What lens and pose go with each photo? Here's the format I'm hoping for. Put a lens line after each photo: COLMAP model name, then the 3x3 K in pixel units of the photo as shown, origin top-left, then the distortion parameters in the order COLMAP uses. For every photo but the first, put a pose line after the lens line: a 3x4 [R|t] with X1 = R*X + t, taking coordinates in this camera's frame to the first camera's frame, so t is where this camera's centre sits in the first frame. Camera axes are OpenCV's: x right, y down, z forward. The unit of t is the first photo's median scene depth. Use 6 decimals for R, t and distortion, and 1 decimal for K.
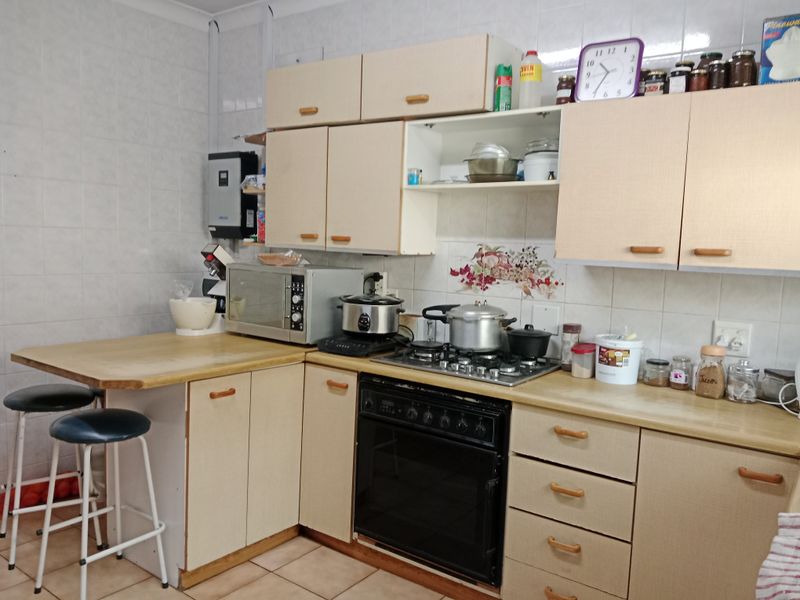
lens RADIAL K [[626.9, 0, 401.1], [0, 626.9, 296.2], [0, 0, 1]] dist [0.032145, -0.053384]
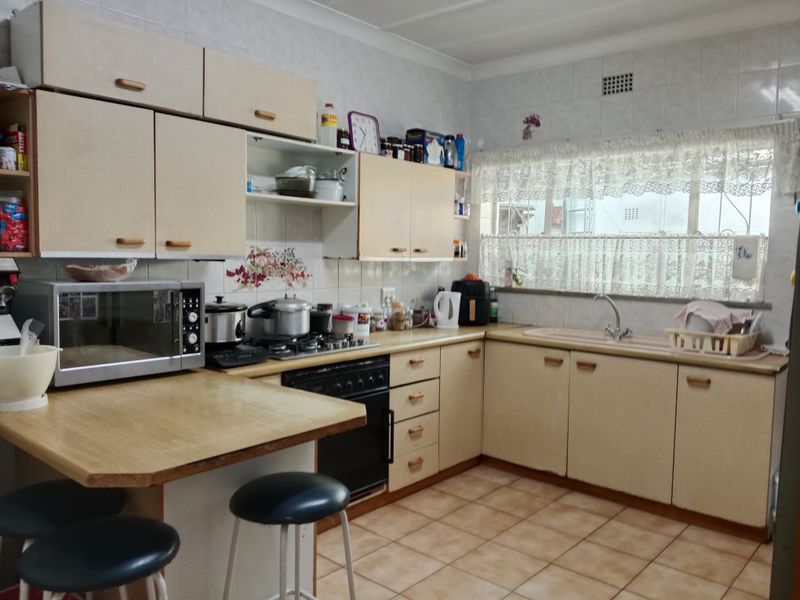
lens RADIAL K [[626.9, 0, 401.6], [0, 626.9, 302.6], [0, 0, 1]] dist [0.032145, -0.053384]
pose [[0.089840, -0.117396, 0.989013, -0.997256], [0.068646, 0.991397, 0.111444, -0.092049], [-0.993588, 0.057880, 0.097126, 0.637789]]
